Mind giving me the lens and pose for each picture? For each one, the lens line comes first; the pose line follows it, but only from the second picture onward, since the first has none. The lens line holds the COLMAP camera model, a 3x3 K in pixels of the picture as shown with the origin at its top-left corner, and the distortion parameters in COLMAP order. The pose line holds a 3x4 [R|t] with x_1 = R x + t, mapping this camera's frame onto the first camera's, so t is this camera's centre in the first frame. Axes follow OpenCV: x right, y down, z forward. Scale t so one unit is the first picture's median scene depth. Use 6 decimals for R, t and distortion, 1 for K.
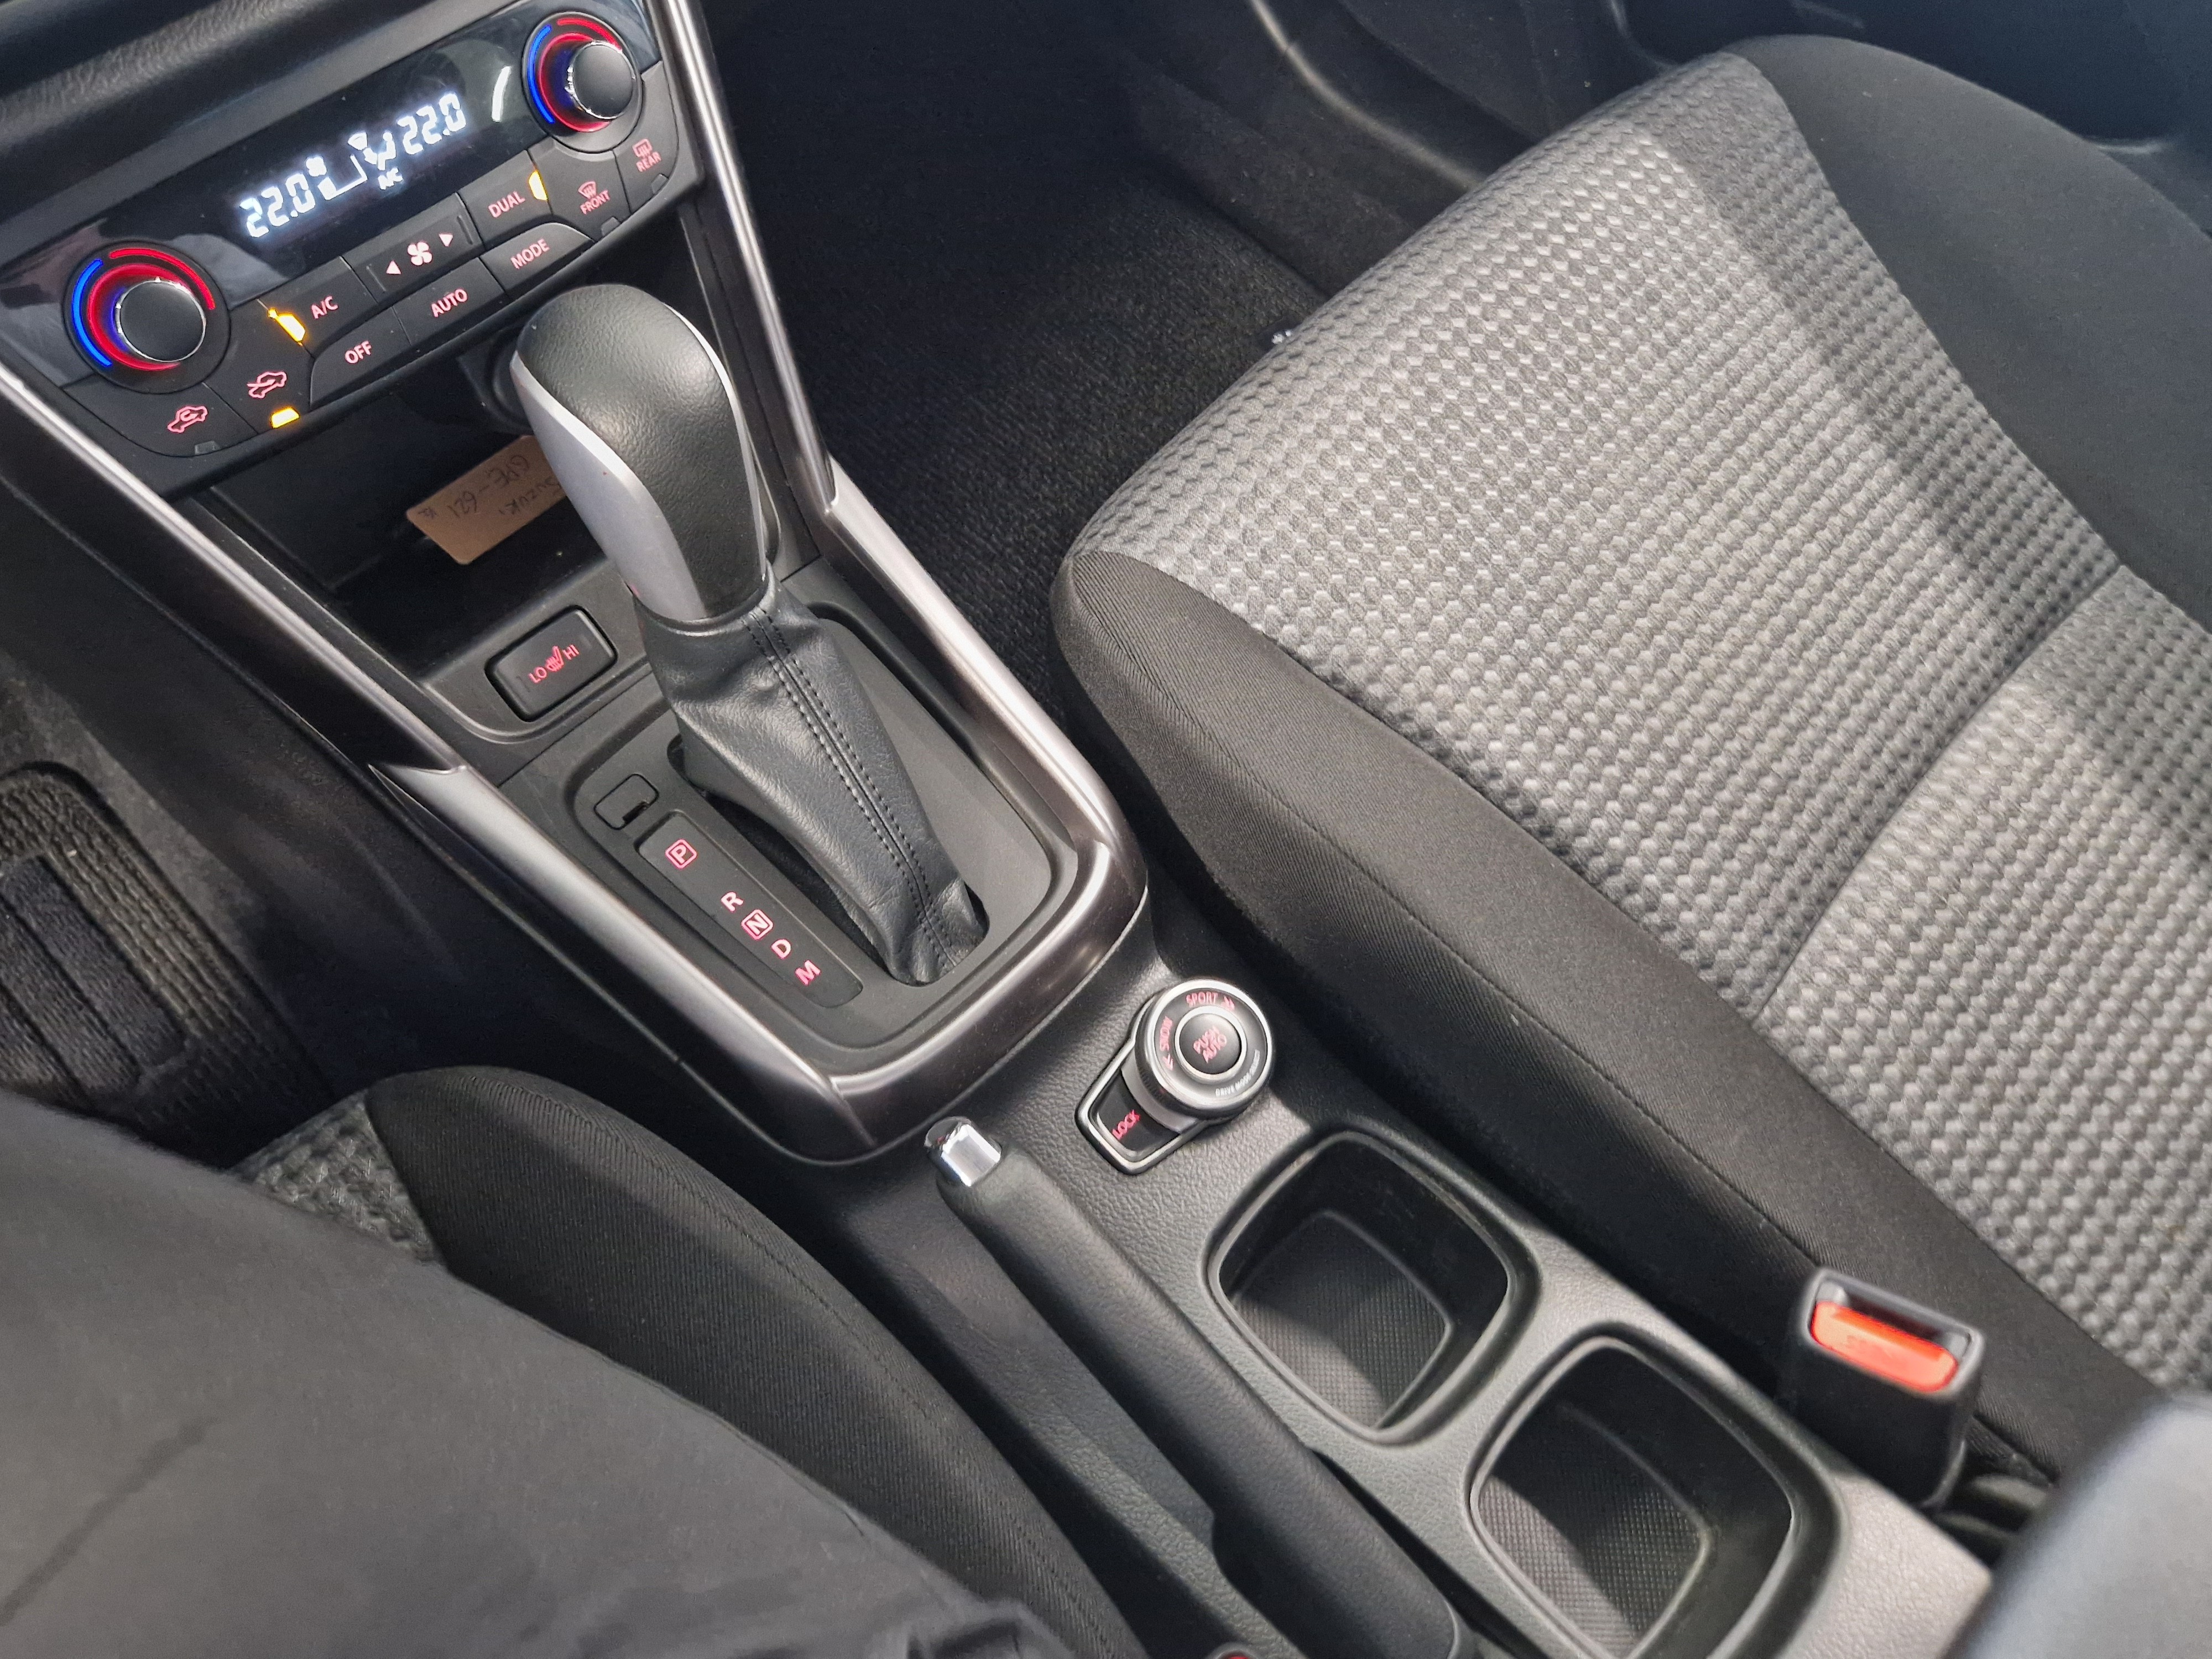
lens RADIAL K [[1733.6, 0, 1106.0], [0, 1733.6, 829.5], [0, 0, 1]] dist [0.026427, -0.005516]
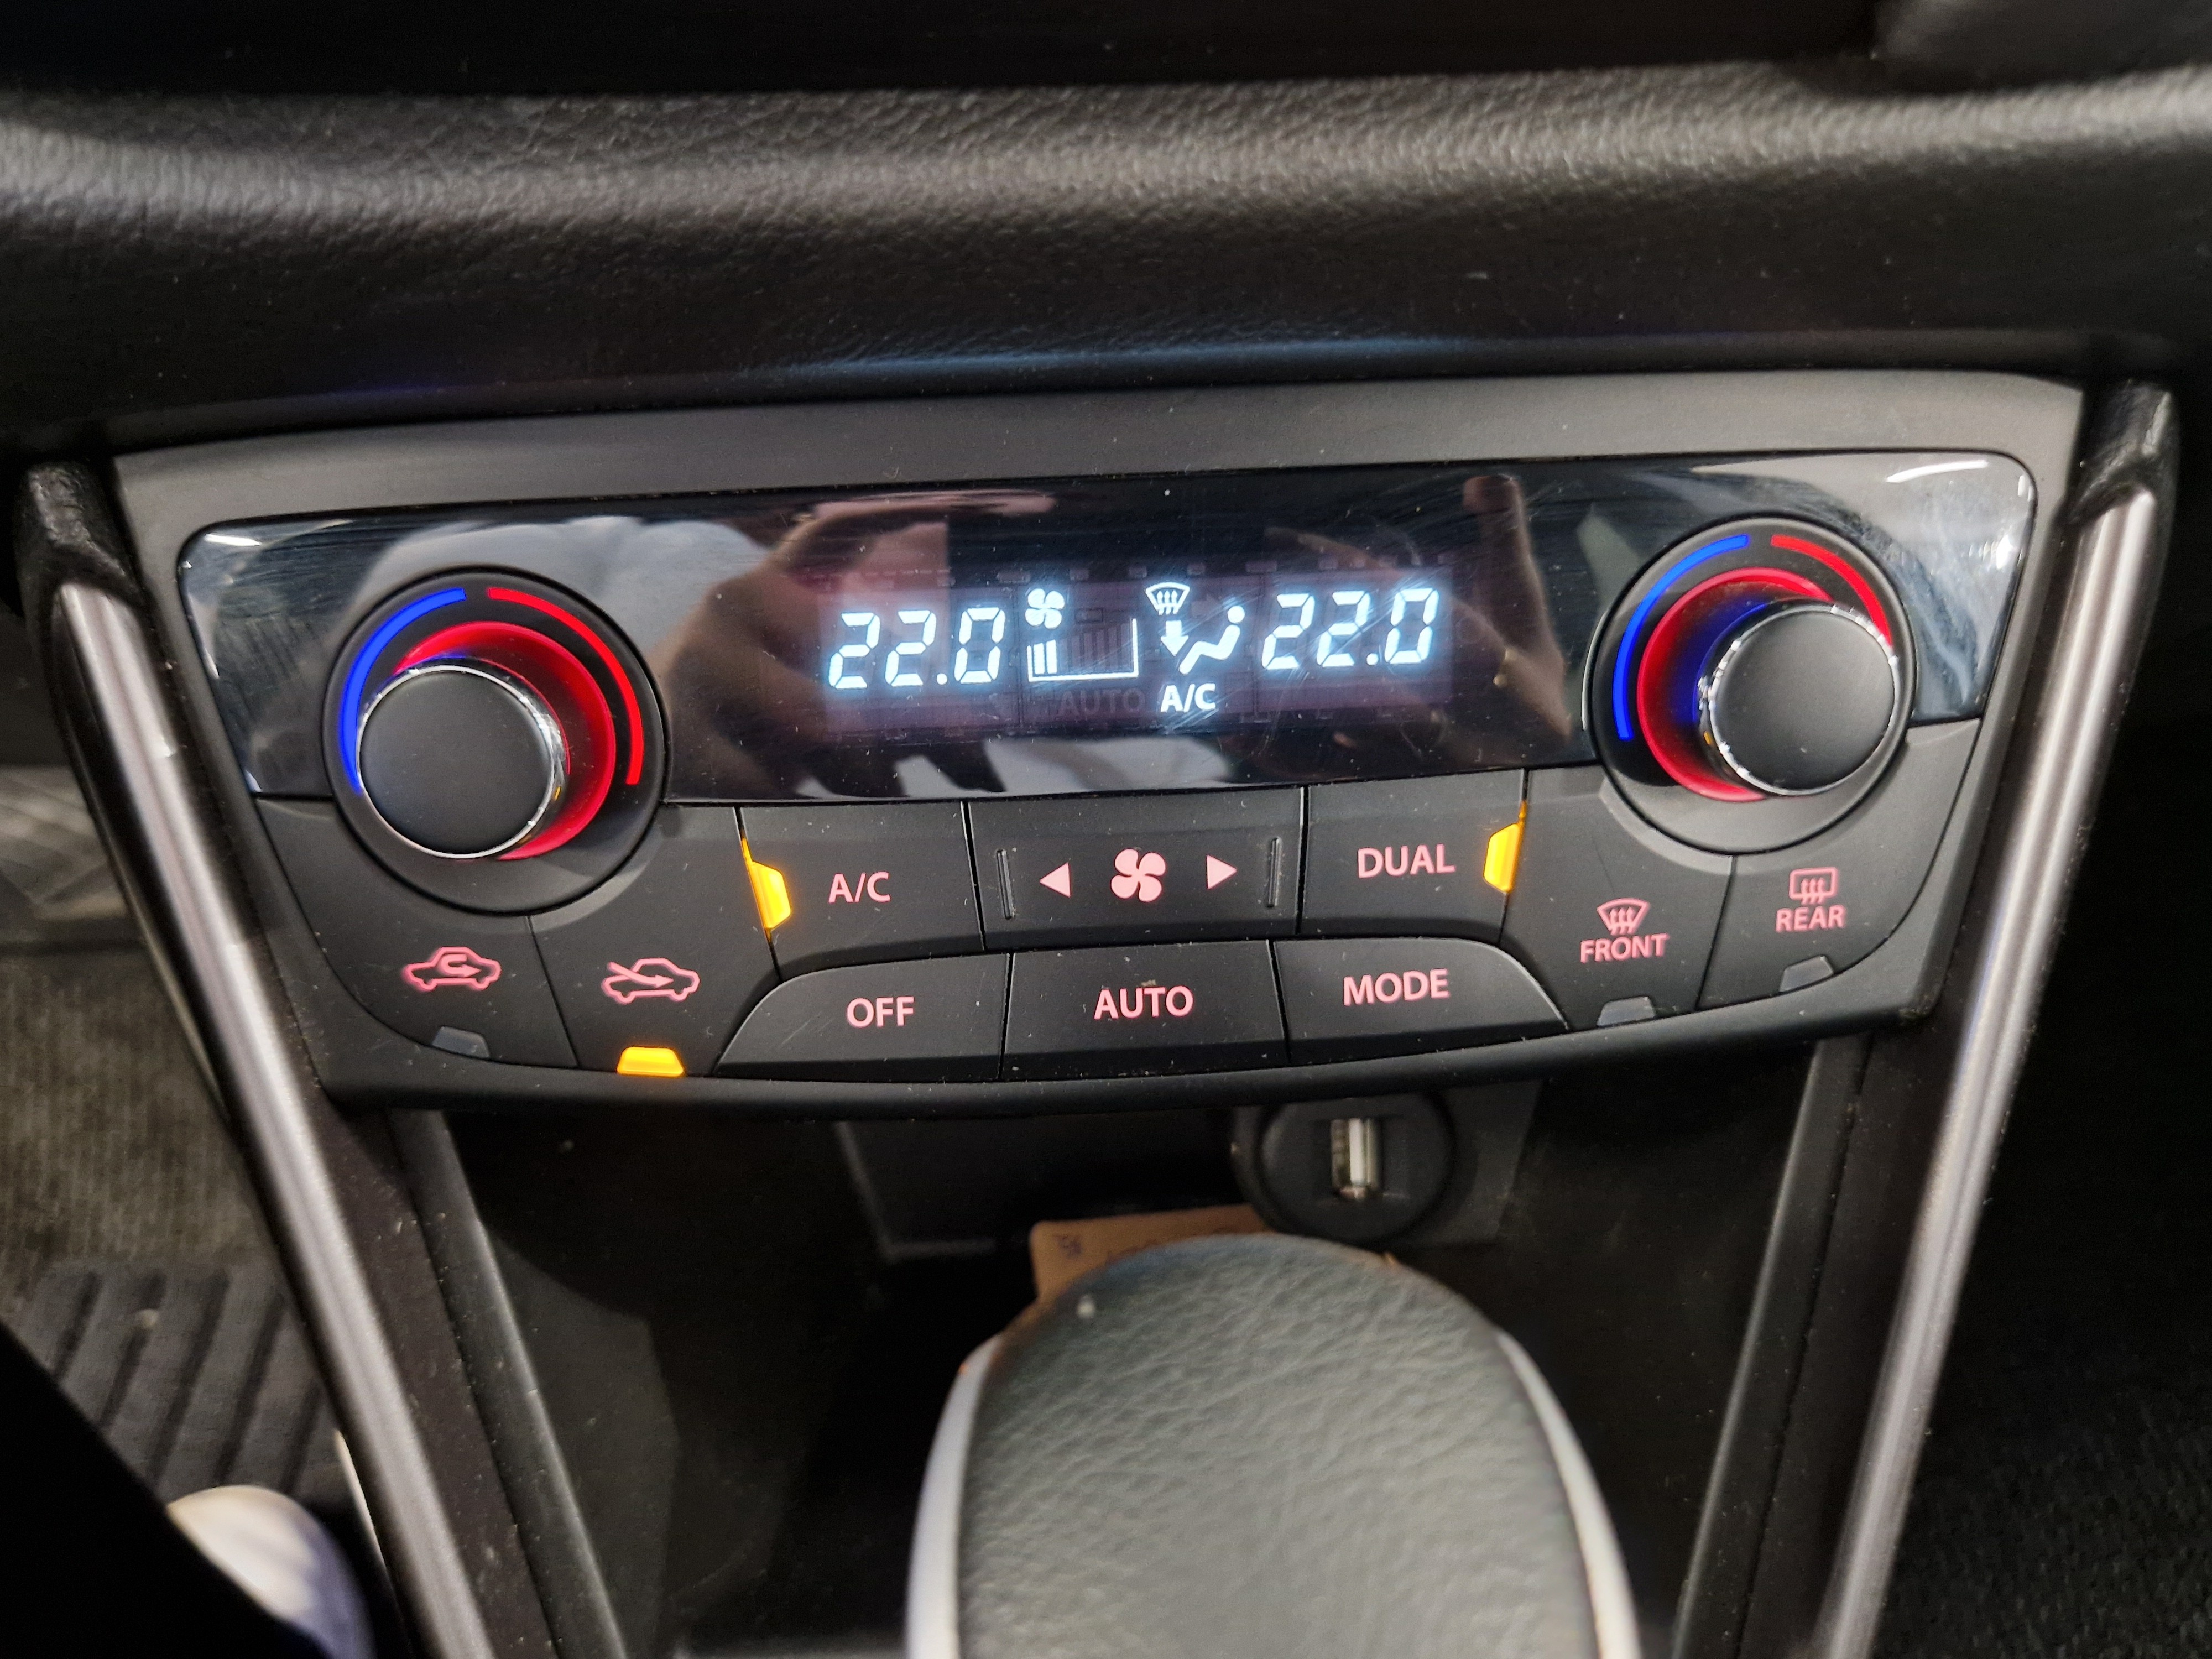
lens RADIAL K [[1733.6, 0, 1106.0], [0, 1733.6, 829.5], [0, 0, 1]] dist [0.026427, -0.005516]
pose [[0.720768, 0.415344, -0.554962, -0.183773], [-0.569799, 0.810930, -0.133121, -0.281118], [0.394745, 0.412166, 0.821155, 0.667277]]
